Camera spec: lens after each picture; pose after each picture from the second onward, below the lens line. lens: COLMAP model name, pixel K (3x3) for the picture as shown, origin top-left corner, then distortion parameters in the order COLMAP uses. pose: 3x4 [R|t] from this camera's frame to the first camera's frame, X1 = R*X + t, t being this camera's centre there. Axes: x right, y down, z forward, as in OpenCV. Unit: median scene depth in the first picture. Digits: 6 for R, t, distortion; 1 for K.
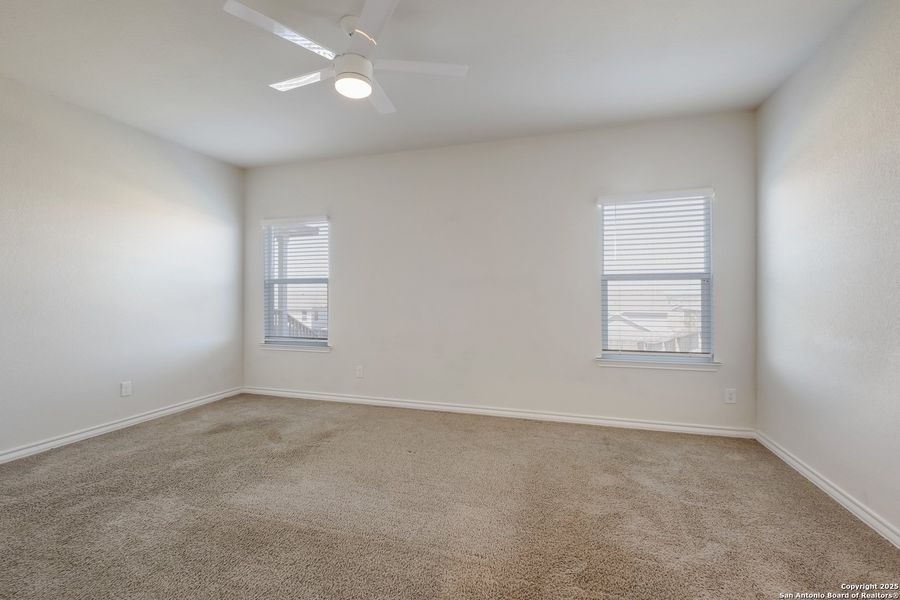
lens RADIAL K [[430.9, 0, 412.7], [0, 430.9, 294.7], [0, 0, 1]] dist [0.000273, -0.008856]
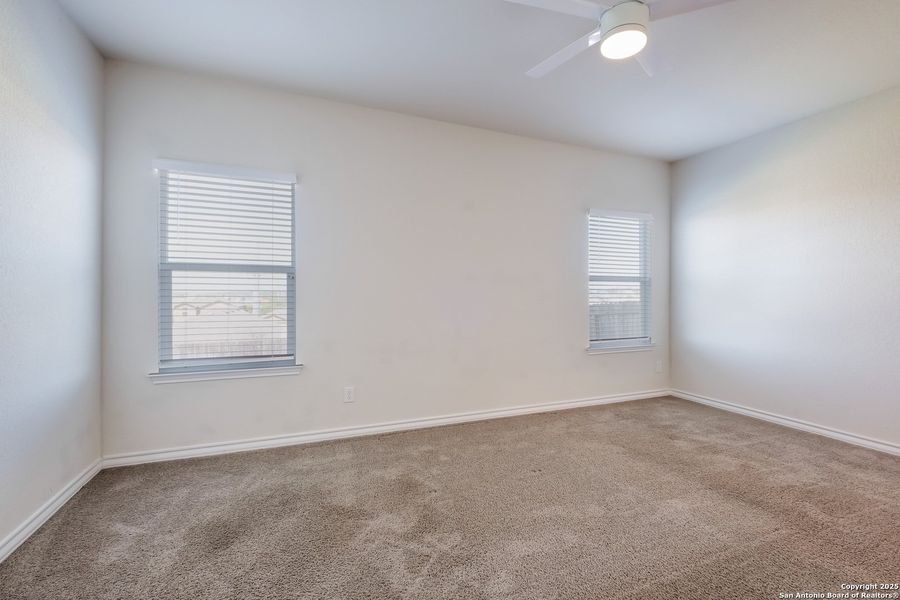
lens RADIAL K [[440.1, 0, 429.5], [0, 440.1, 298.2], [0, 0, 1]] dist [-0.000868, -0.010851]
pose [[0.717038, -0.001876, 0.697031, -0.688210], [-0.007206, 0.999923, 0.010104, 0.005541], [-0.696997, -0.012267, 0.716970, 0.452542]]
